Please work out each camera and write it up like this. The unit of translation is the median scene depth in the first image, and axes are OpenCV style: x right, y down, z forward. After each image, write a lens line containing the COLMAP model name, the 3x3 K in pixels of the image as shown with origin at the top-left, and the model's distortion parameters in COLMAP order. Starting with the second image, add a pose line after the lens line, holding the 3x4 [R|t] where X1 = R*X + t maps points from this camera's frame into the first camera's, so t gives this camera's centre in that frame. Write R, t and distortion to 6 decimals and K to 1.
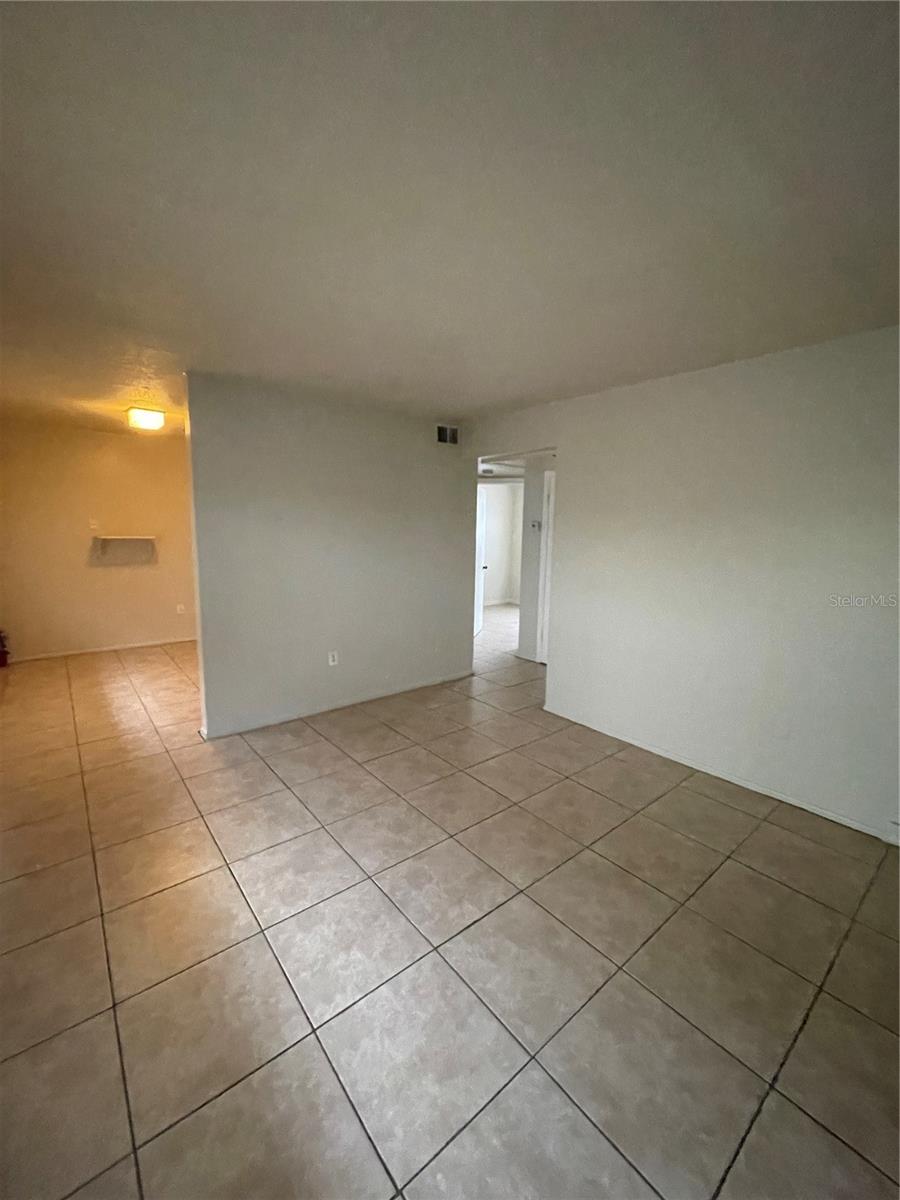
lens RADIAL K [[489.6, 0, 448.3], [0, 489.6, 593.7], [0, 0, 1]] dist [-0.001689, 0.000332]
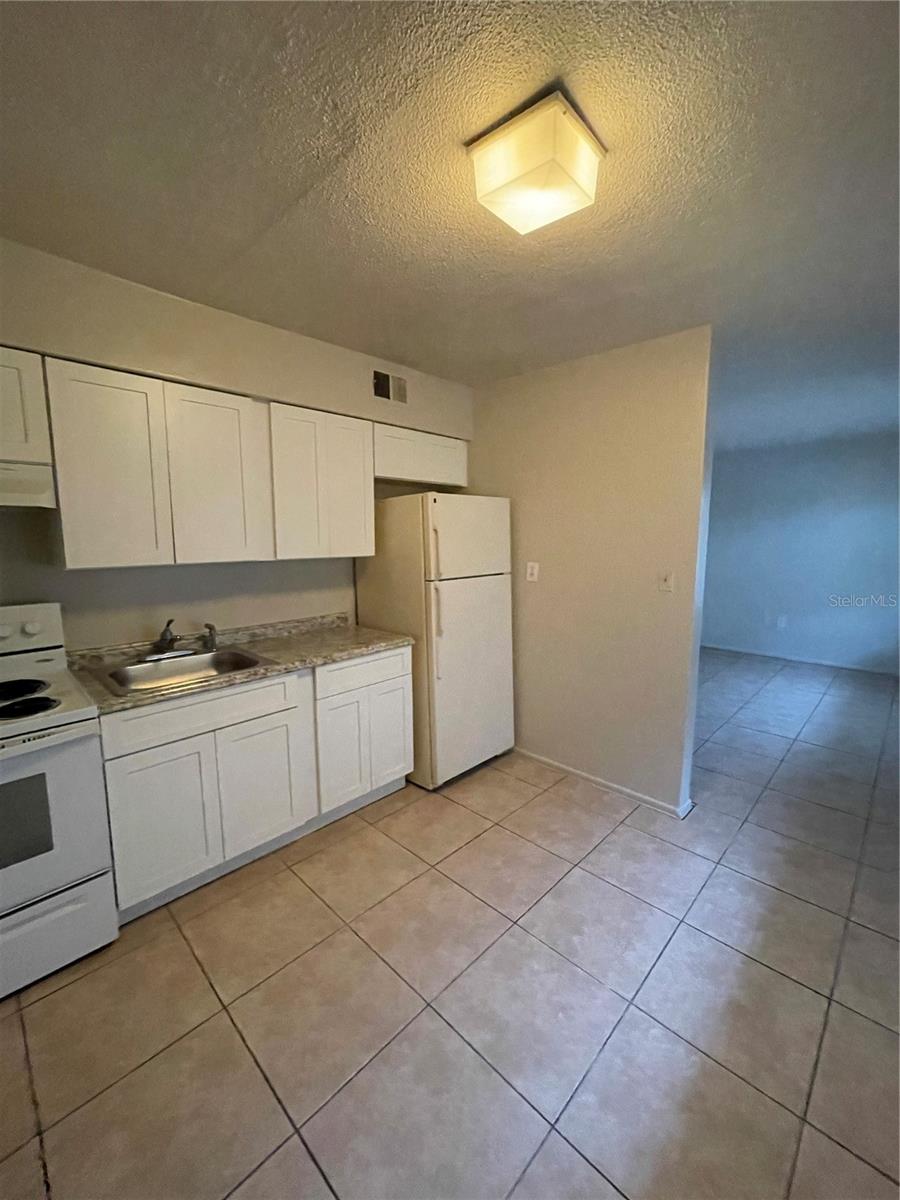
lens RADIAL K [[489.6, 0, 448.3], [0, 489.6, 593.7], [0, 0, 1]] dist [-0.001689, 0.000332]
pose [[-0.112606, -0.149341, 0.982353, -1.182724], [0.142874, 0.975934, 0.164742, -0.217154], [-0.983314, 0.158904, -0.088559, 1.417066]]
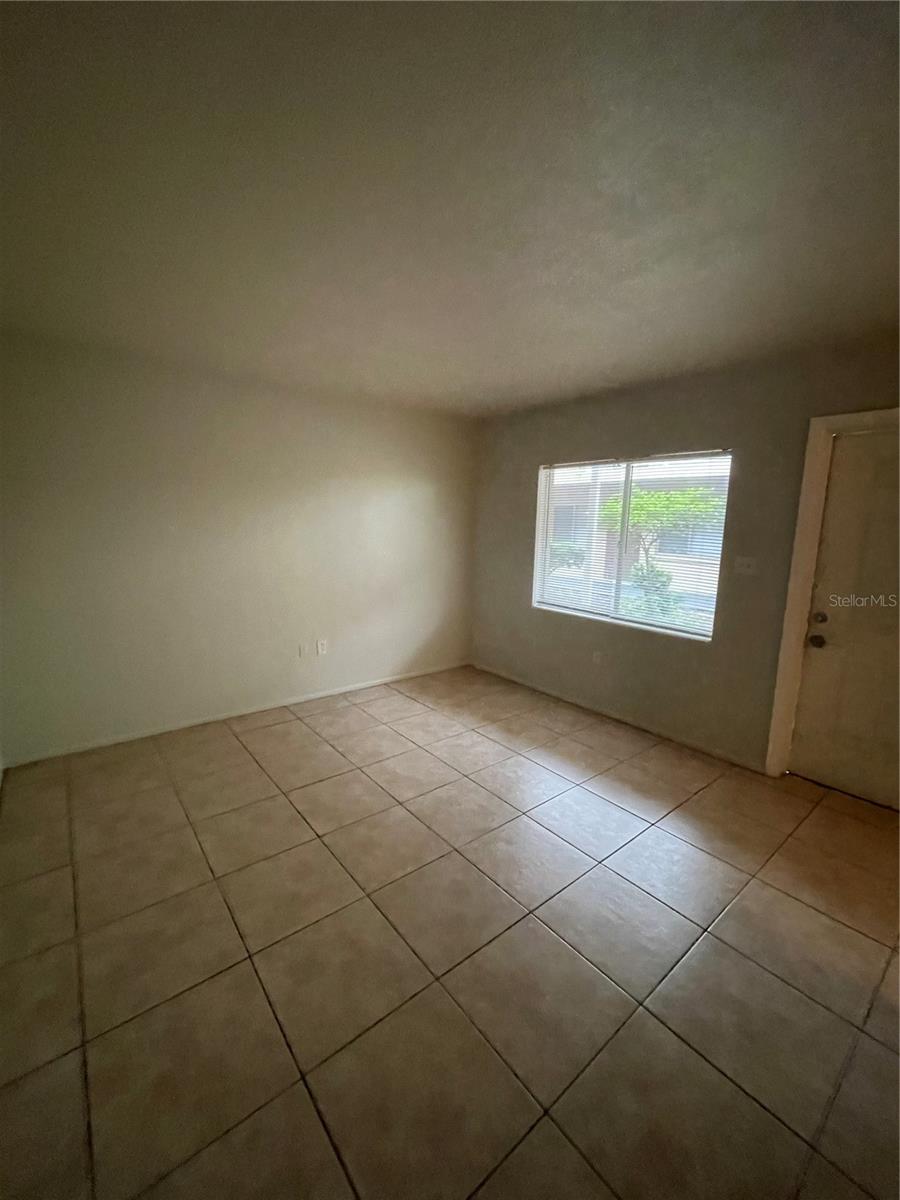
lens RADIAL K [[484.7, 0, 443.3], [0, 484.7, 601.1], [0, 0, 1]] dist [0.023616, 0.000144]
pose [[-0.999364, -0.033053, 0.013375, 0.023385], [-0.027414, 0.952112, 0.304519, -0.178812], [-0.022800, 0.303958, -0.952412, 1.261767]]
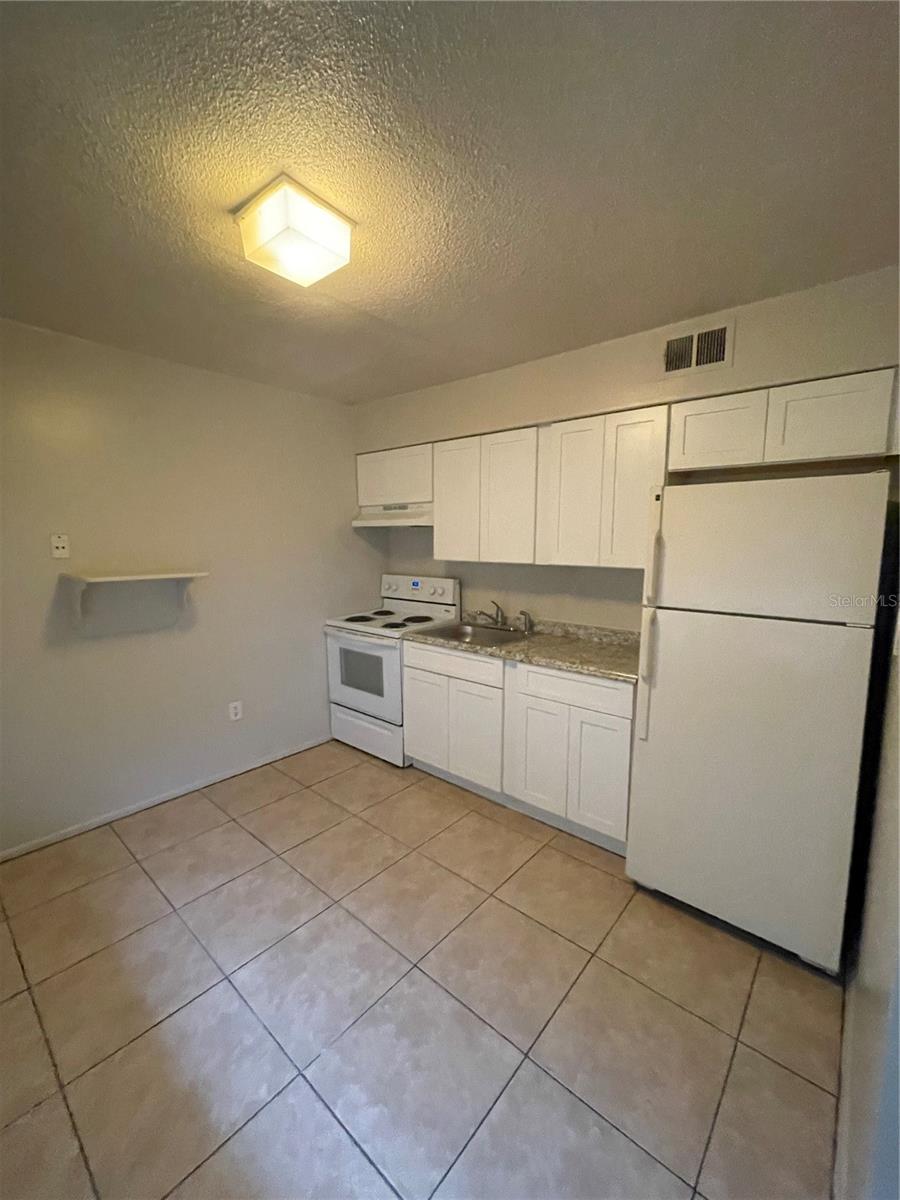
lens RADIAL K [[489.6, 0, 448.3], [0, 489.6, 593.7], [0, 0, 1]] dist [-0.001689, 0.000332]
pose [[0.985811, -0.039032, 0.163257, -0.735918], [0.044145, 0.998638, -0.027804, -0.121007], [-0.161949, 0.034616, 0.986192, 0.832737]]
